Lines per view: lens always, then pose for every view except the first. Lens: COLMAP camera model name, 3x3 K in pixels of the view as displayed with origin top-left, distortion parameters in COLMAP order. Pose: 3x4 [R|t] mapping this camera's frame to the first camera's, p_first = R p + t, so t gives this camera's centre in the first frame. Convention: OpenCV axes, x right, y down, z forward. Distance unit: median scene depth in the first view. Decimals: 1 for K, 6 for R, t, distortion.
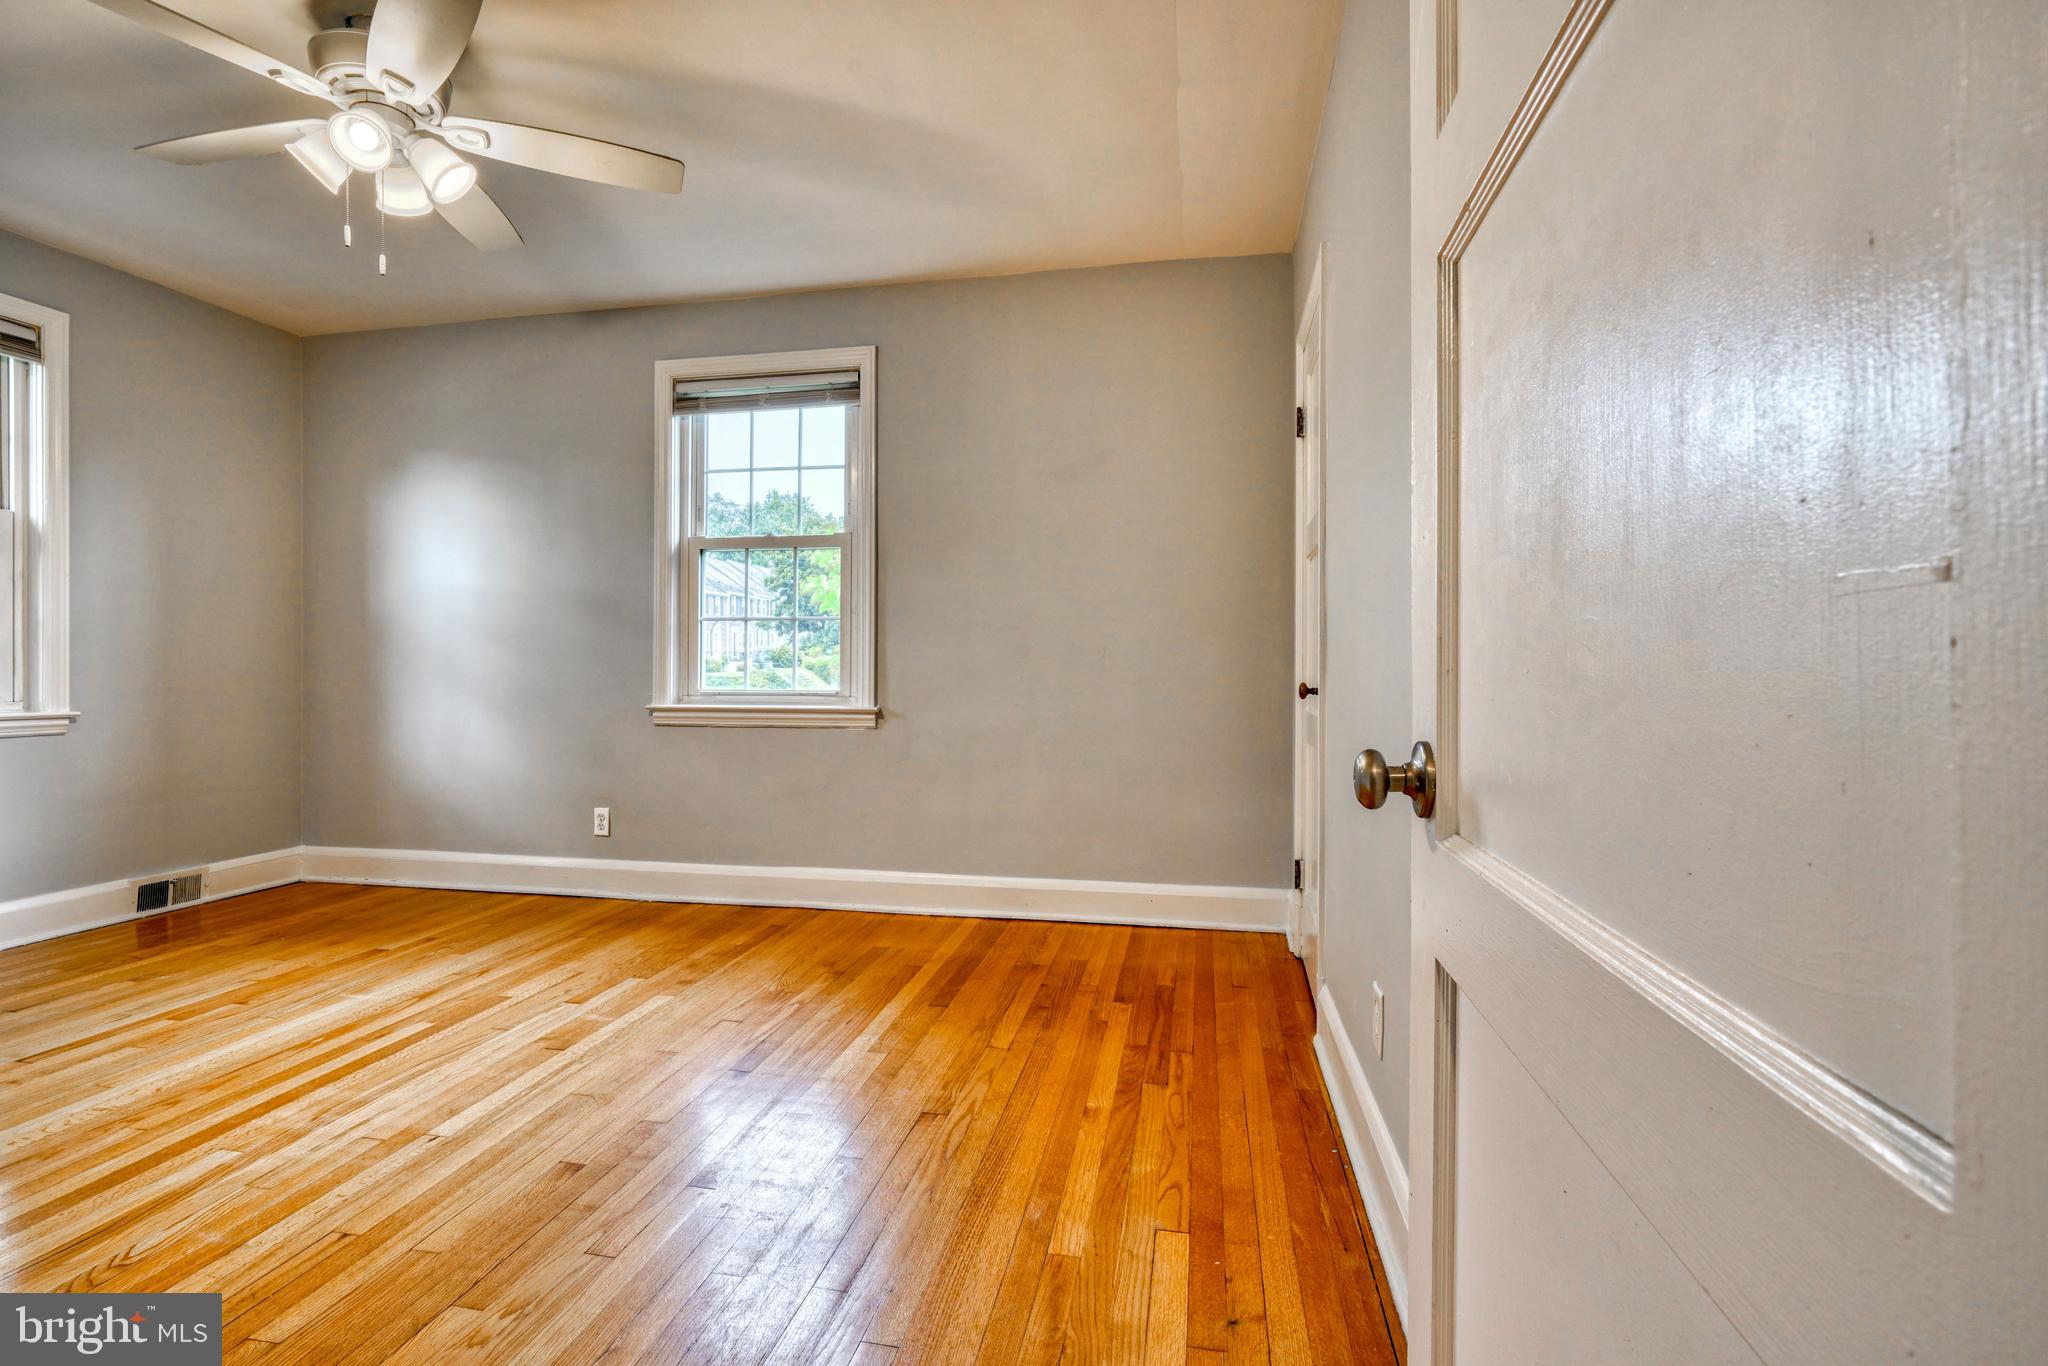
lens RADIAL K [[947.1, 0, 1012.7], [0, 947.1, 669.1], [0, 0, 1]] dist [-0.000667, 0.001277]
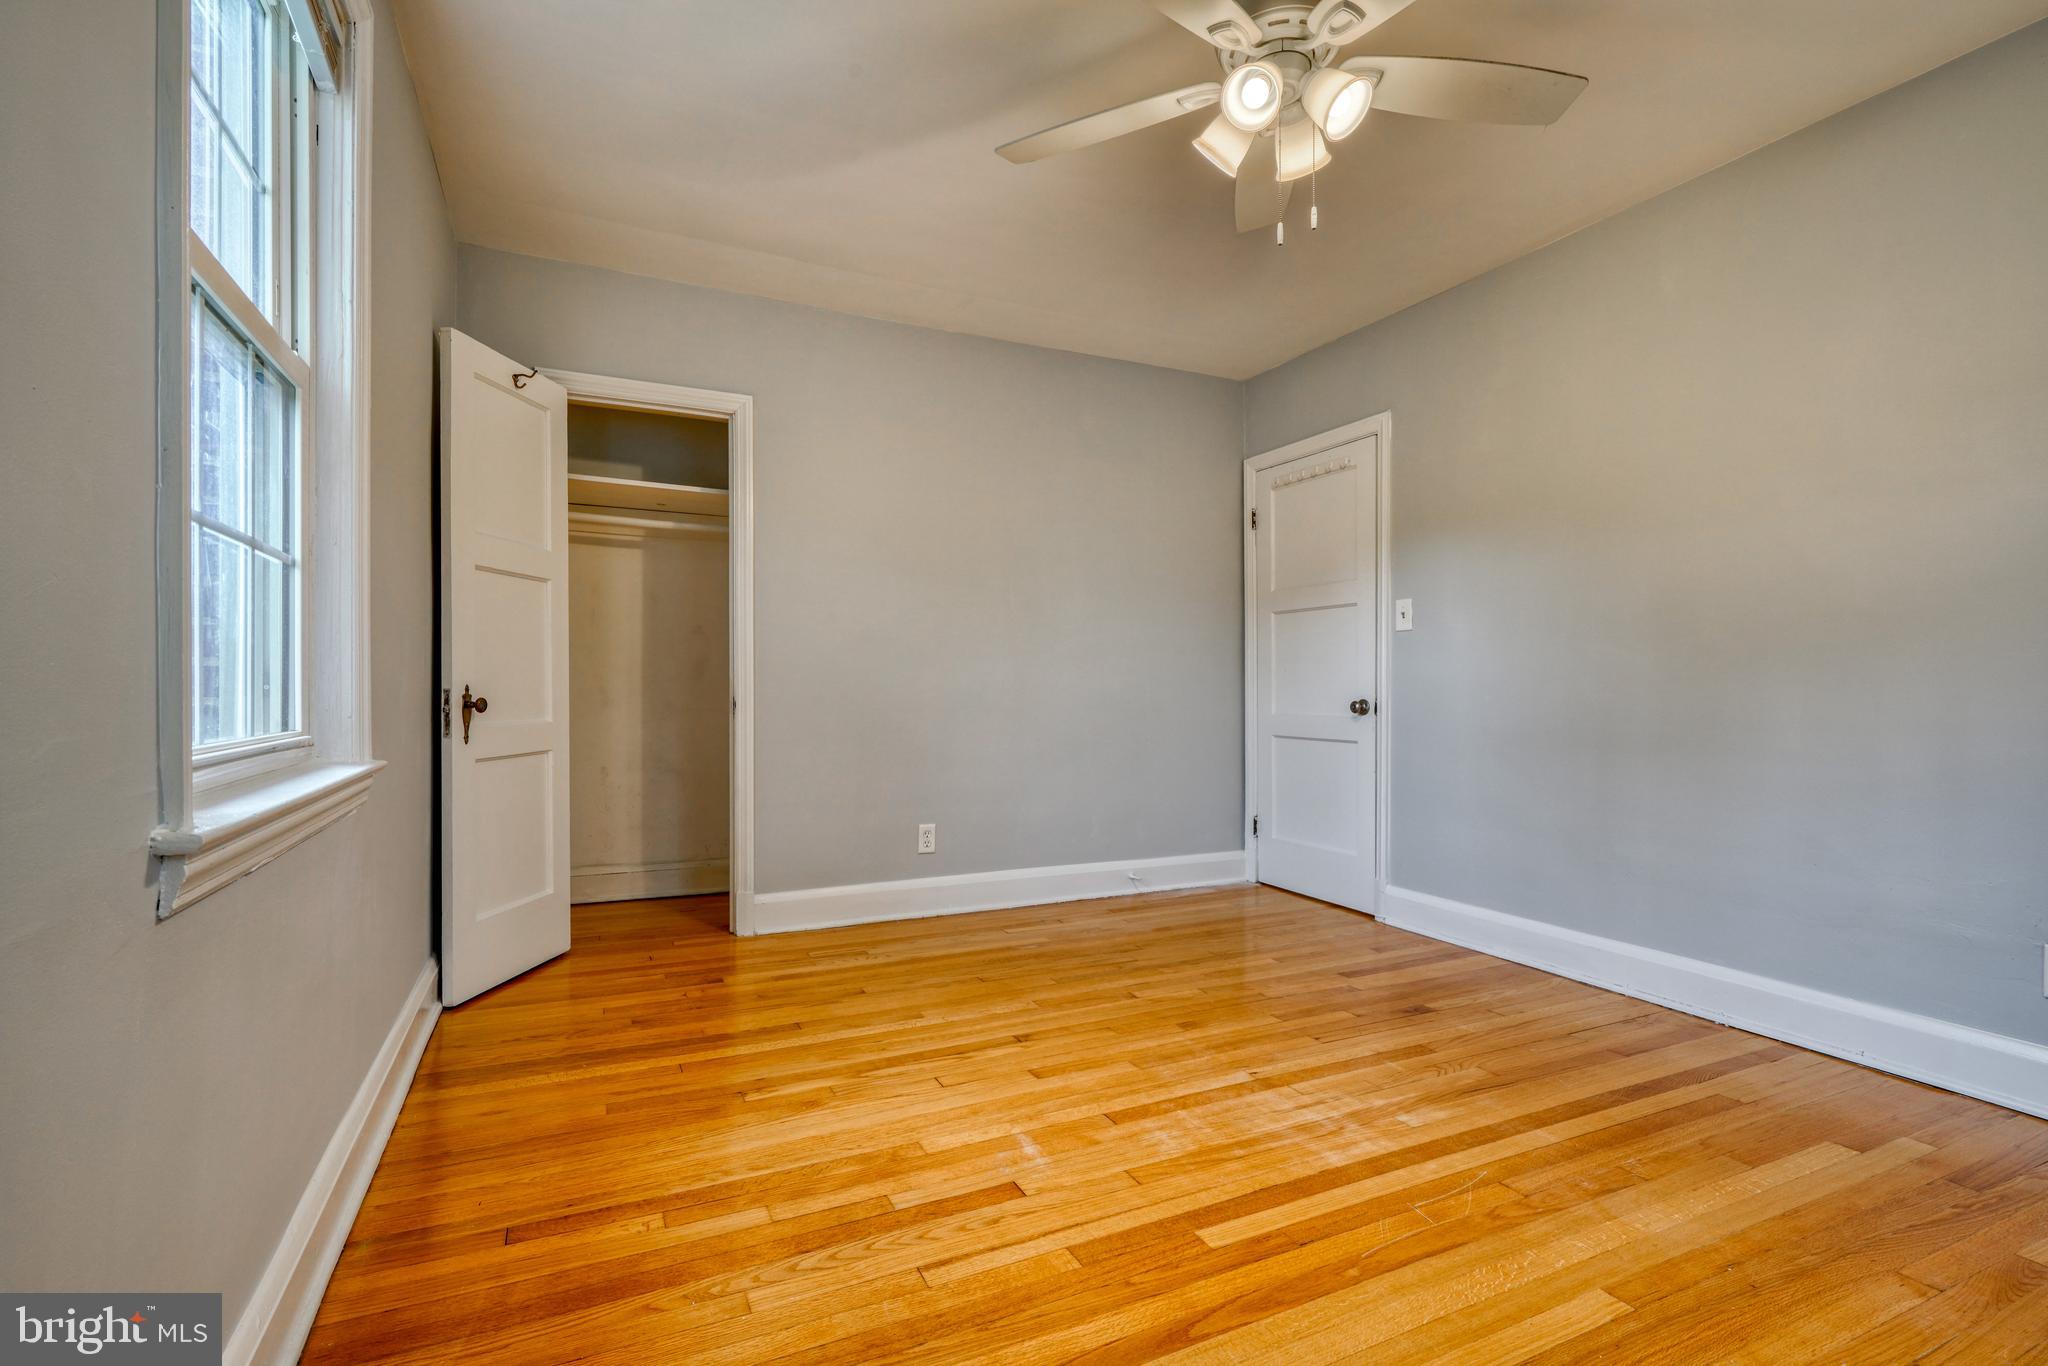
lens RADIAL K [[935.7, 0, 1021.2], [0, 935.7, 693.3], [0, 0, 1]] dist [-0.004278, -0.000083]
pose [[-0.603933, -0.007344, 0.797001, -0.942850], [-0.004736, 0.999973, 0.005626, 0.004638], [-0.797021, -0.000377, -0.603951, 1.337118]]
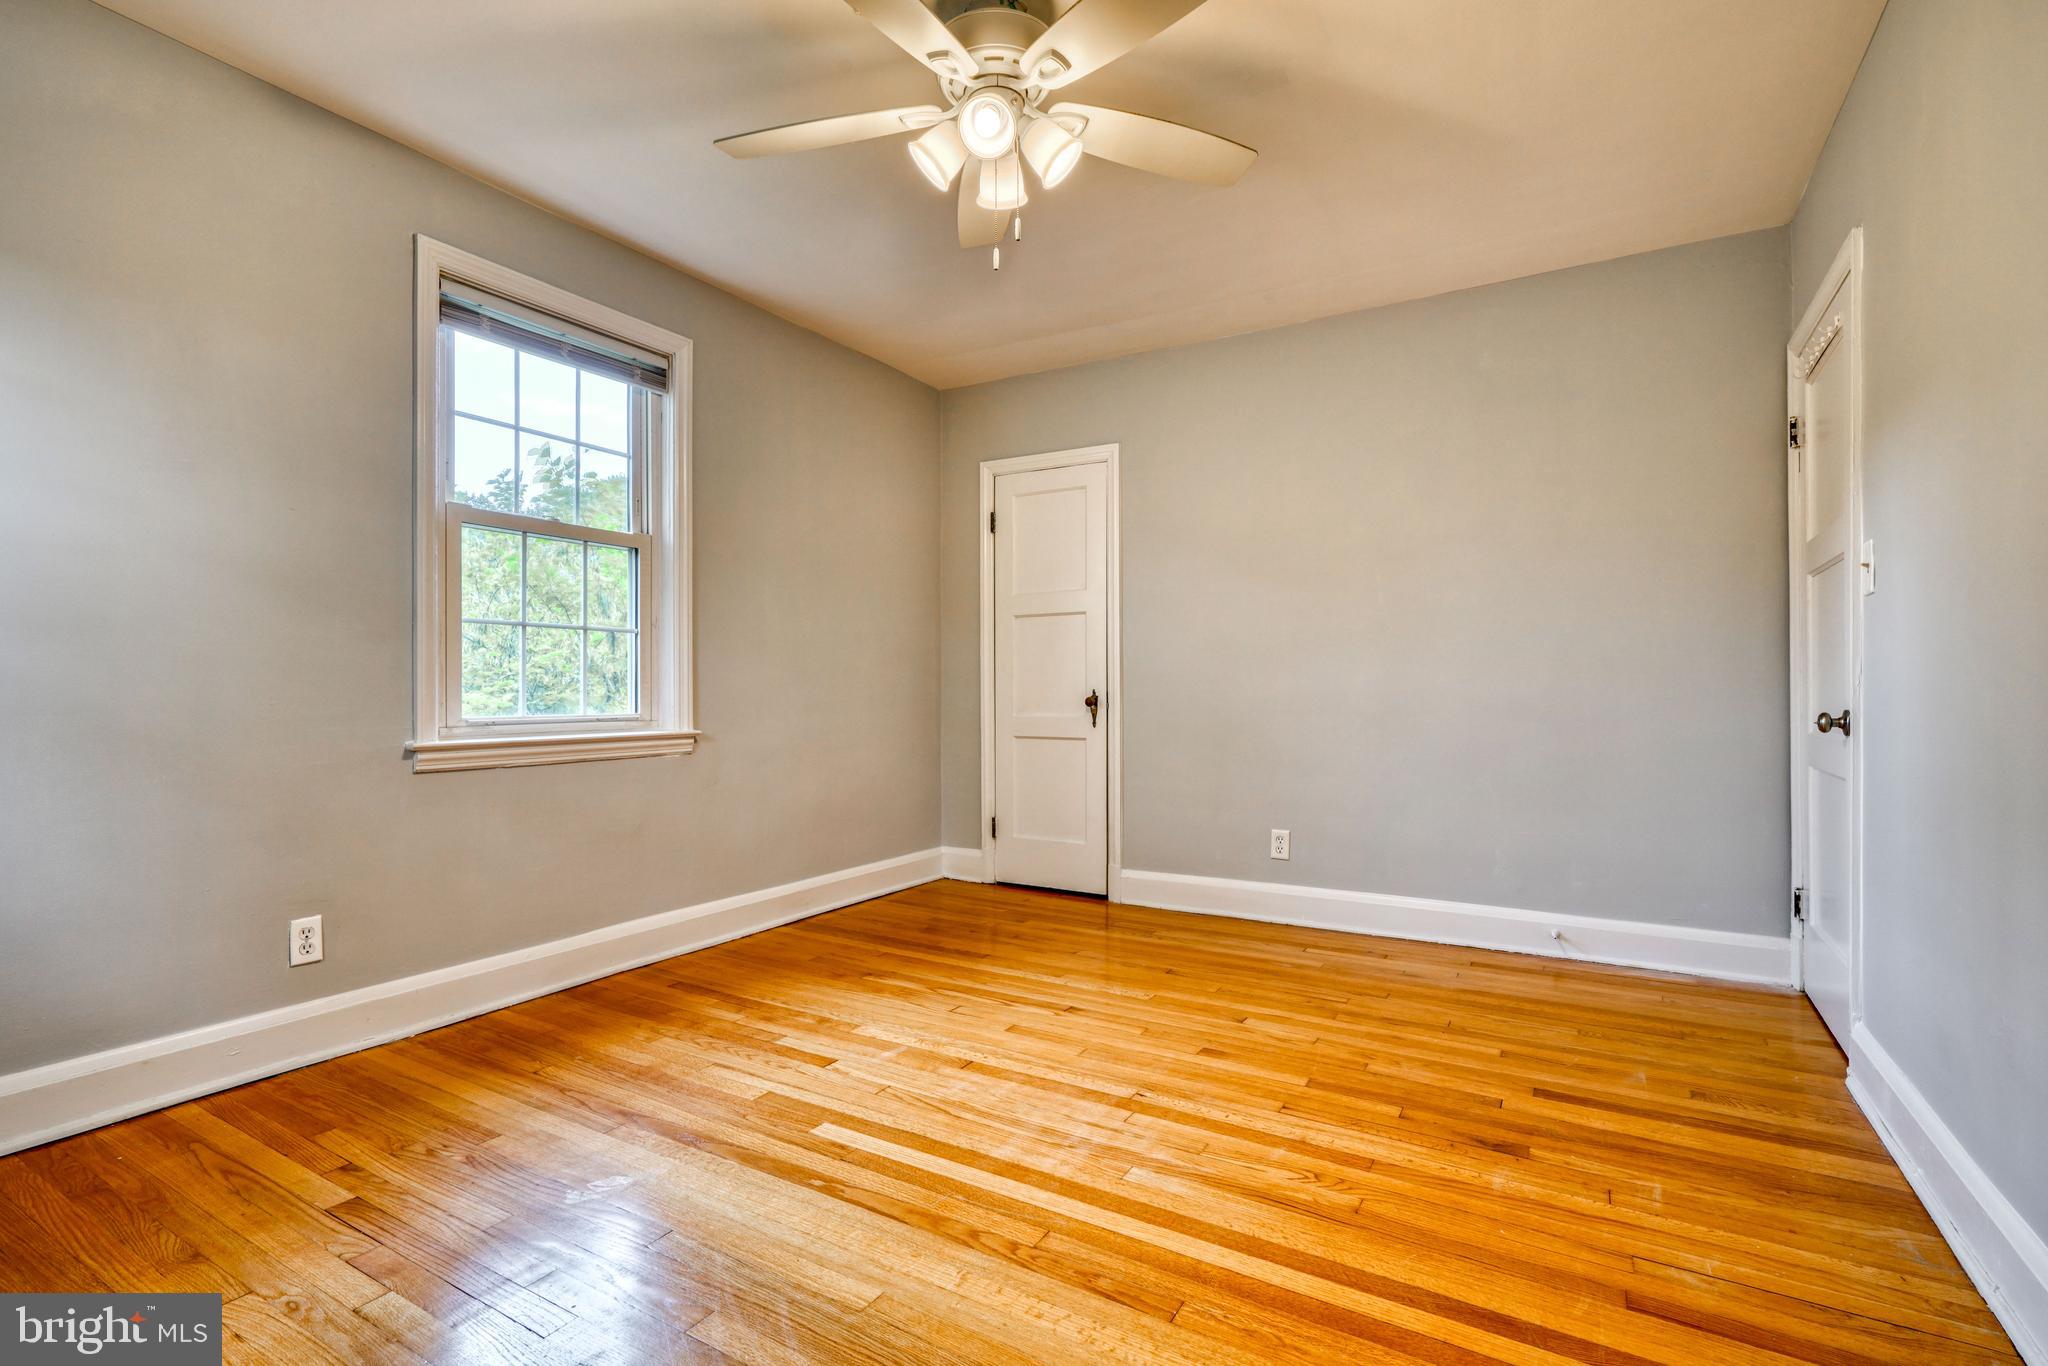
lens RADIAL K [[951.3, 0, 1007.9], [0, 951.3, 688.0], [0, 0, 1]] dist [-0.003957, 0.000364]
pose [[0.337132, 0.001160, 0.941457, -1.202793], [0.001088, 0.999998, -0.001622, 0.000772], [-0.941457, 0.001571, 0.337130, 0.520095]]
